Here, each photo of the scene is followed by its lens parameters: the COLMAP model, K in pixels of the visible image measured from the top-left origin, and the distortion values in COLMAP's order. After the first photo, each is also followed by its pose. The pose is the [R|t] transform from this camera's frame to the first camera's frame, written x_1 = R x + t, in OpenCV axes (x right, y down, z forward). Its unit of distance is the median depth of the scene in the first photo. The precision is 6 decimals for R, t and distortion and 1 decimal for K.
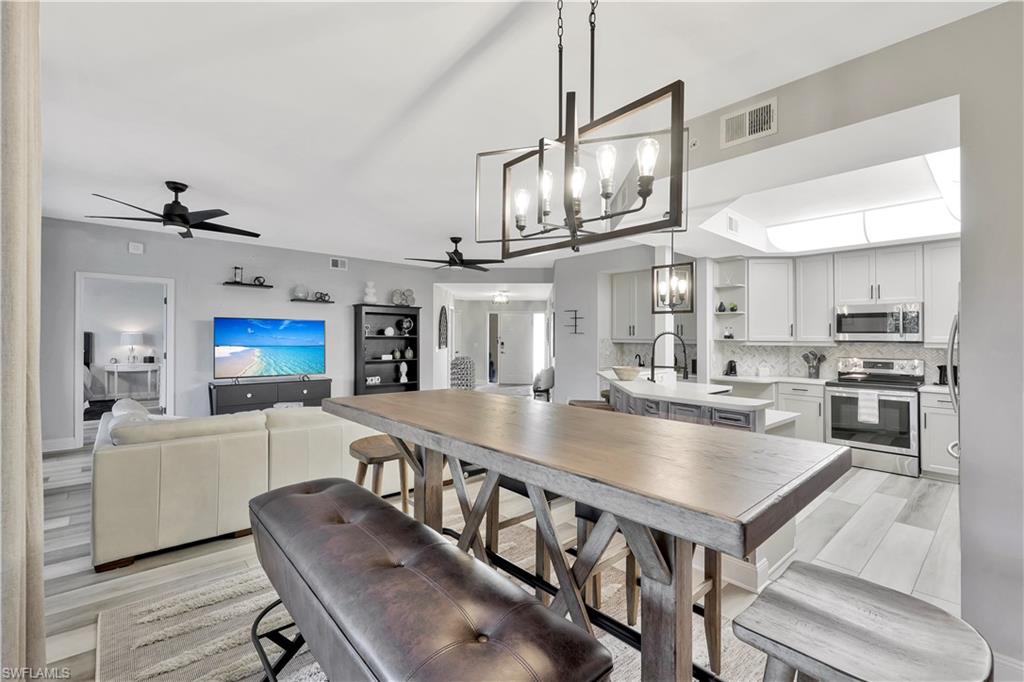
lens RADIAL K [[432.4, 0, 503.3], [0, 432.4, 344.3], [0, 0, 1]] dist [0.000721, -0.000582]
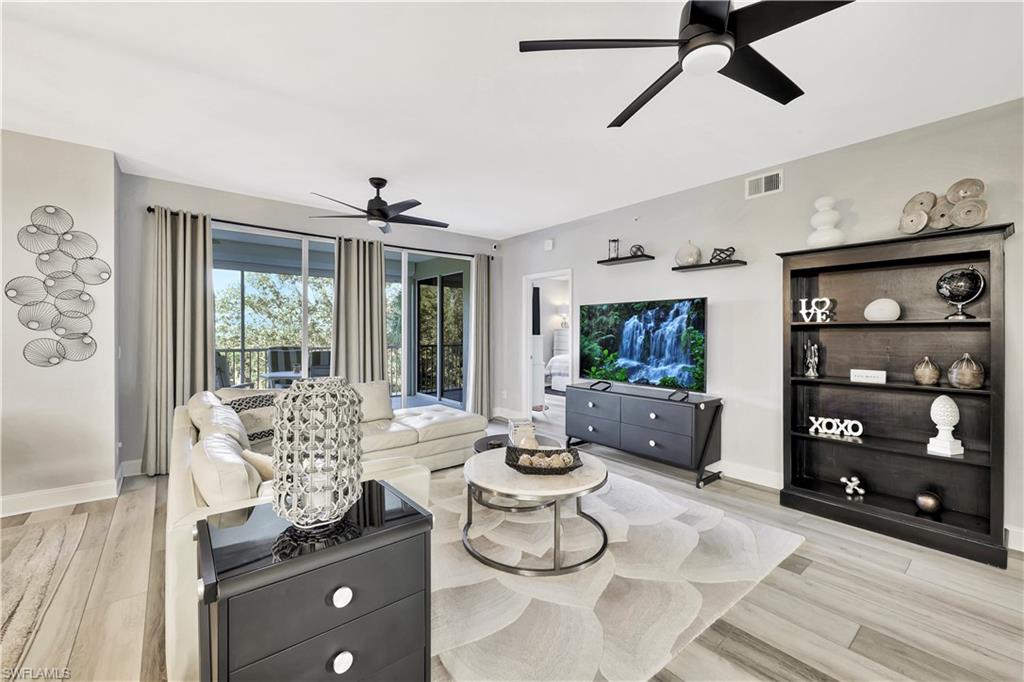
lens RADIAL K [[412.6, 0, 510.2], [0, 412.6, 329.1], [0, 0, 1]] dist [0.000678, -0.000320]
pose [[-0.034393, -0.017709, -0.999251, 0.121020], [-0.015973, 0.999725, -0.017167, -0.000532], [0.999281, 0.015371, -0.034667, 0.697972]]
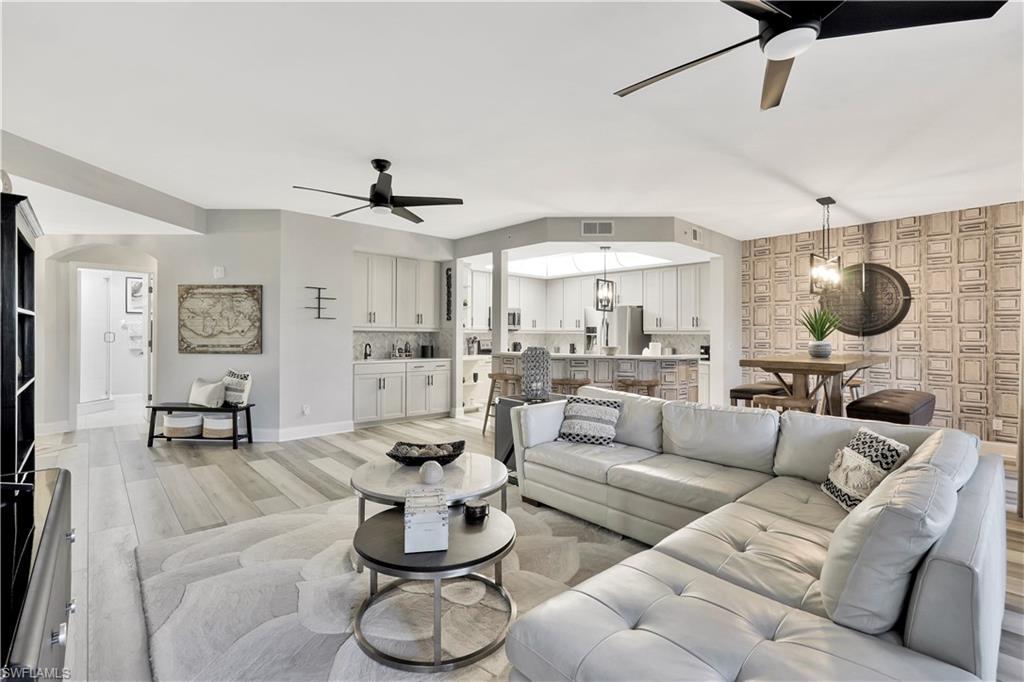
lens RADIAL K [[465.0, 0, 511.2], [0, 465.0, 332.4], [0, 0, 1]] dist [-0.004530, -0.000215]
pose [[-0.020439, -0.004610, 0.999780, -0.619975], [0.005804, 0.999972, 0.004729, -0.002403], [-0.999774, 0.005899, -0.020412, 0.649668]]
